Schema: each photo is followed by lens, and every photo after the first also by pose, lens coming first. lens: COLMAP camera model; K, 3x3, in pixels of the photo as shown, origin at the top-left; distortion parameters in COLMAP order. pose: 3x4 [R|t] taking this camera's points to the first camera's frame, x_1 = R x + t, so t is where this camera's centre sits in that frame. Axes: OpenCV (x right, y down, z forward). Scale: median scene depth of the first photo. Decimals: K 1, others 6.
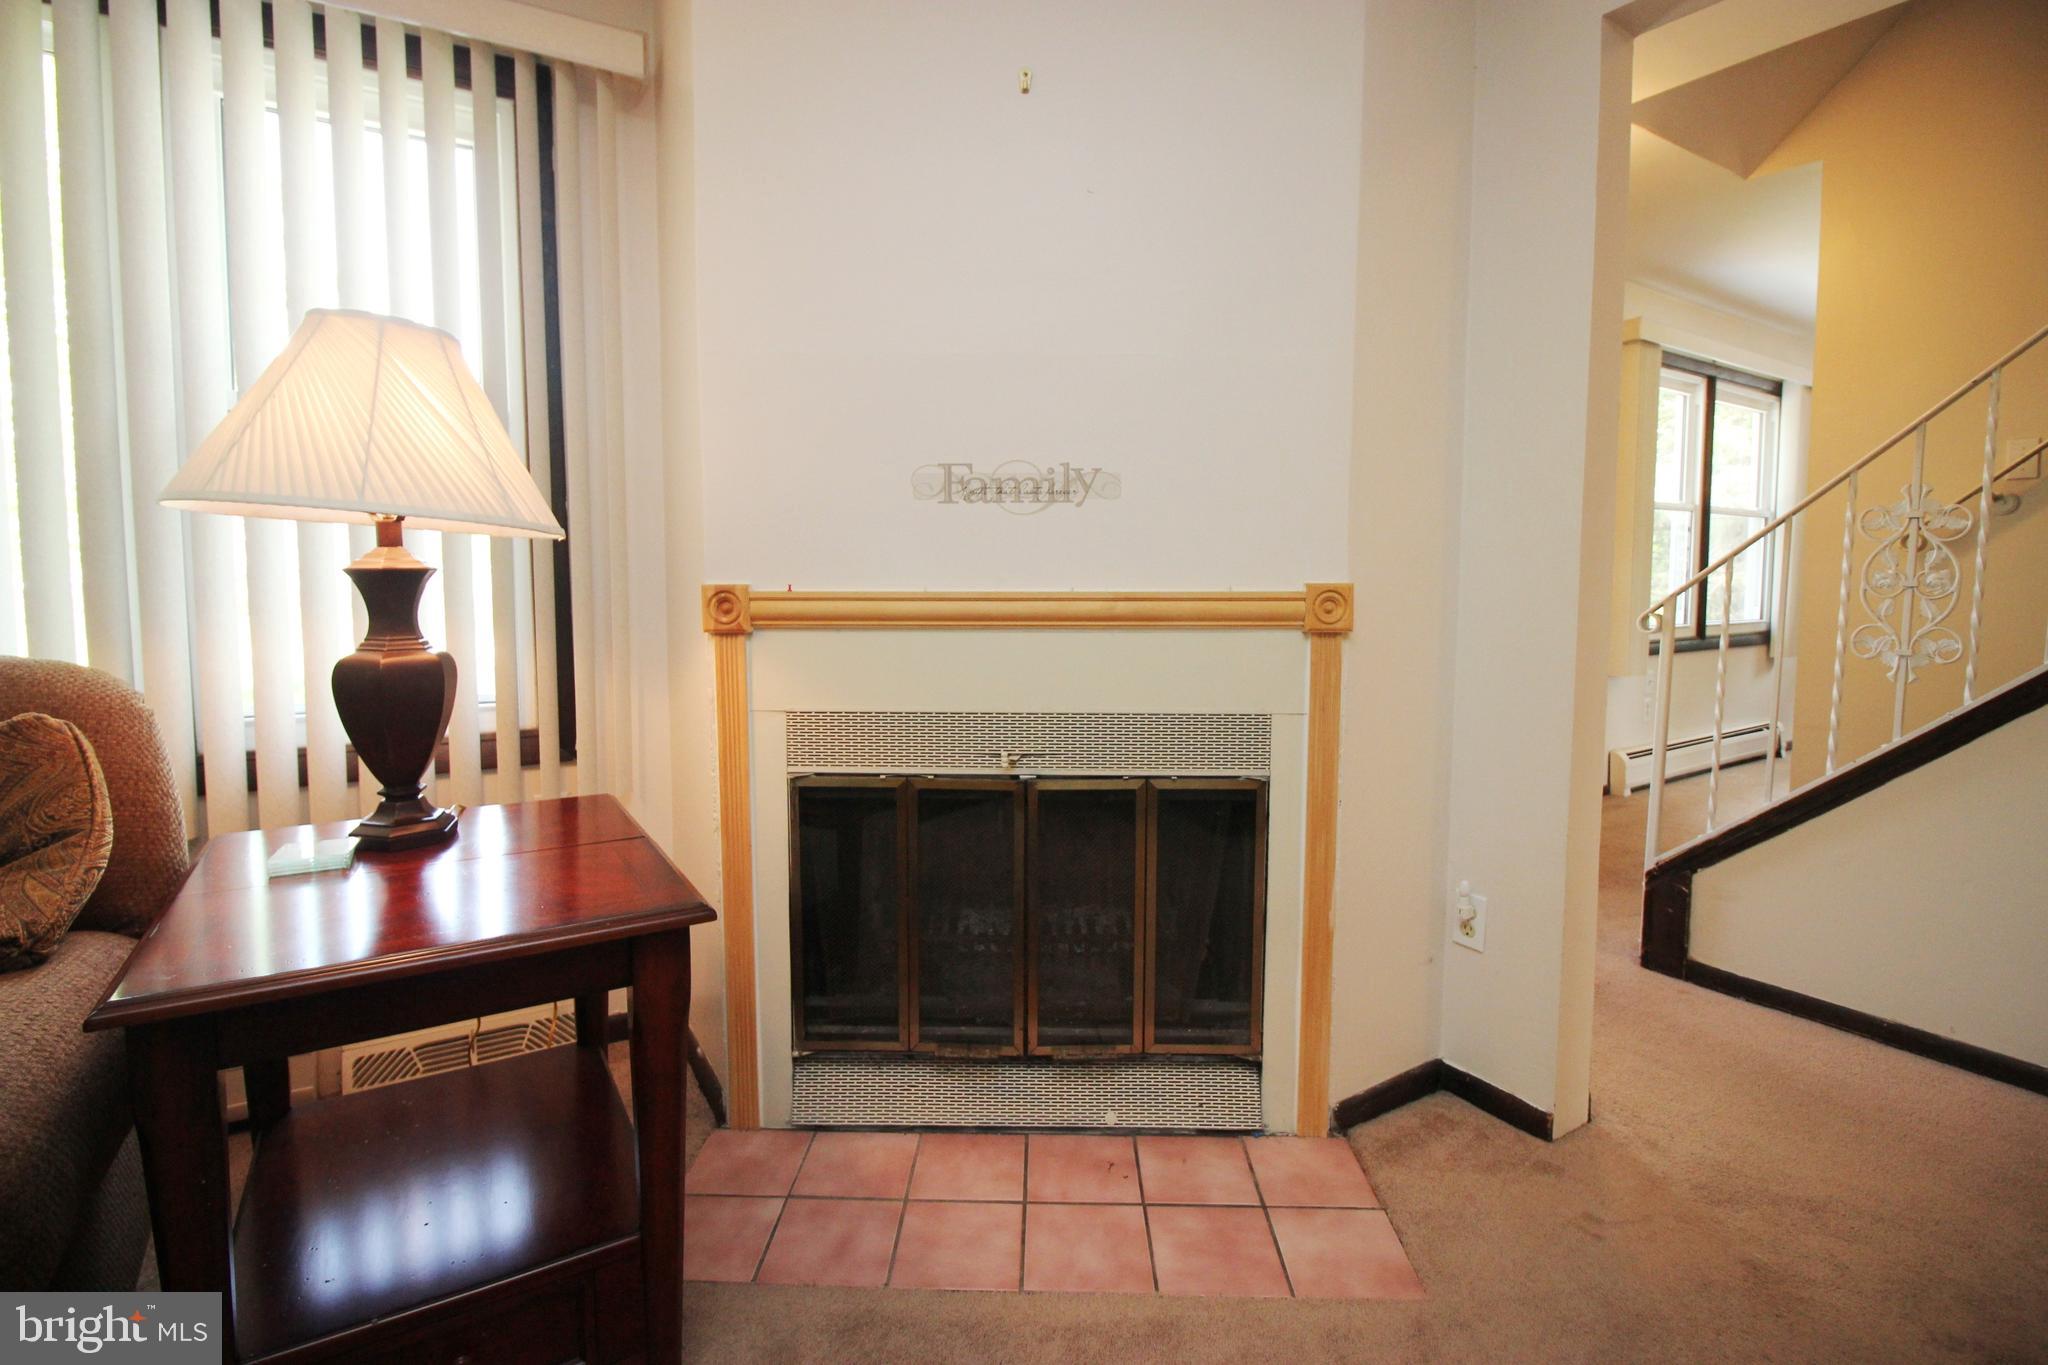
lens RADIAL K [[966.6, 0, 1033.8], [0, 966.6, 646.8], [0, 0, 1]] dist [-0.003489, -0.002920]
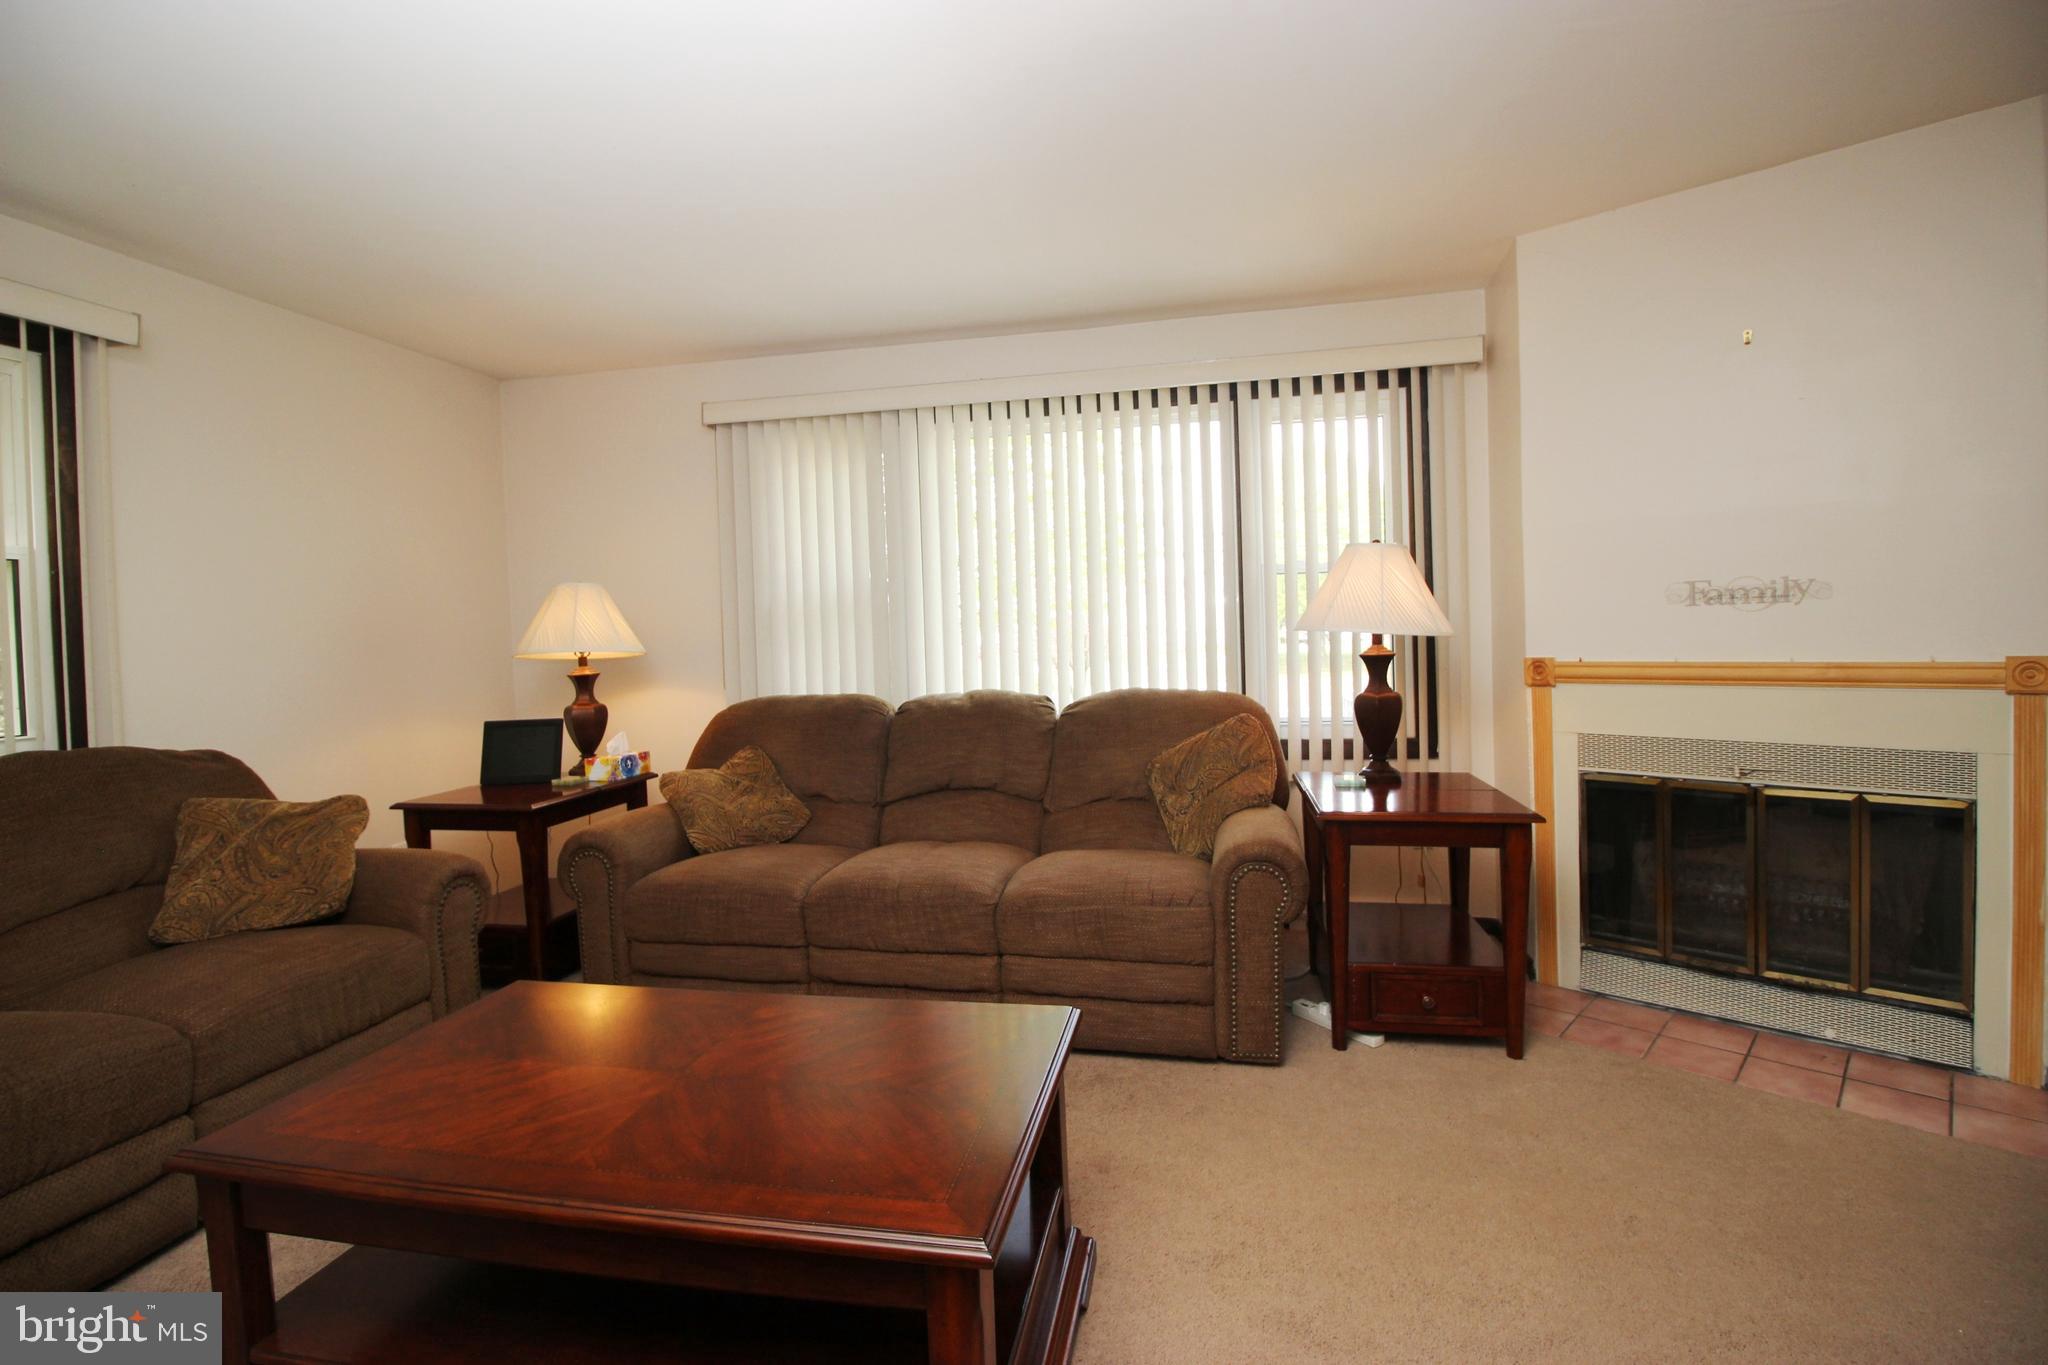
lens RADIAL K [[966.6, 0, 1032.3], [0, 966.6, 654.6], [0, 0, 1]] dist [-0.003489, -0.002920]
pose [[0.728324, -0.003868, -0.685222, 0.199021], [-0.021210, 0.999378, -0.028186, -0.001588], [0.684904, 0.035062, 0.727789, -0.858236]]
